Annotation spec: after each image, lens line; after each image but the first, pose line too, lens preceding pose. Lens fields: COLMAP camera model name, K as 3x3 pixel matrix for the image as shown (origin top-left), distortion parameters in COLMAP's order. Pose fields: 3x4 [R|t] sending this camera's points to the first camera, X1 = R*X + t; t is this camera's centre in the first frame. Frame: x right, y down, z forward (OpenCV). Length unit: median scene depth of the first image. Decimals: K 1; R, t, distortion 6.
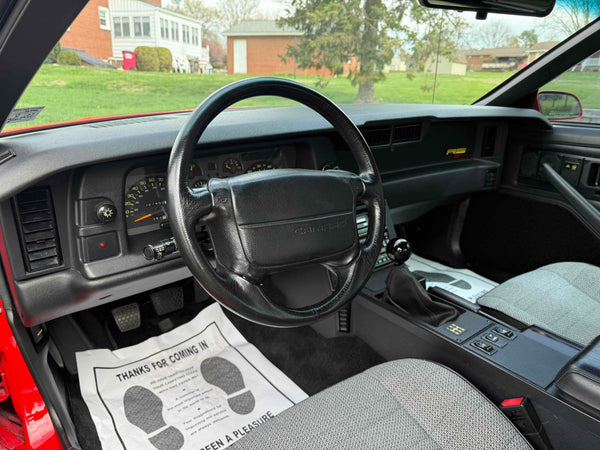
lens RADIAL K [[426.1, 0, 296.7], [0, 426.1, 222.5], [0, 0, 1]] dist [0.039121, -0.054707]
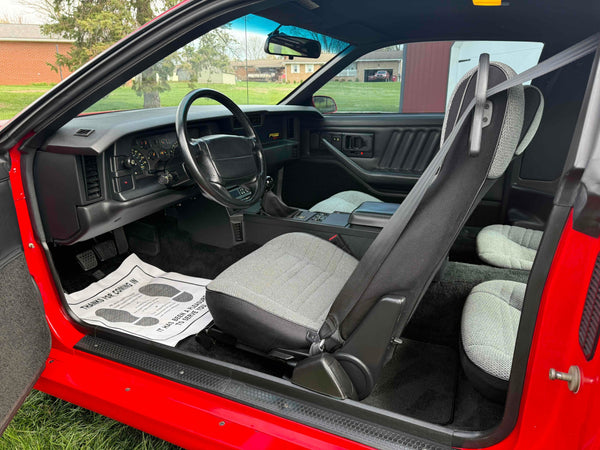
lens RADIAL K [[426.1, 0, 298.4], [0, 426.1, 224.2], [0, 0, 1]] dist [0.039121, -0.054707]
pose [[0.878972, -0.149491, 0.452837, -0.345202], [0.156794, 0.987395, 0.021616, 0.156117], [-0.450360, 0.052002, 0.891331, -0.473146]]
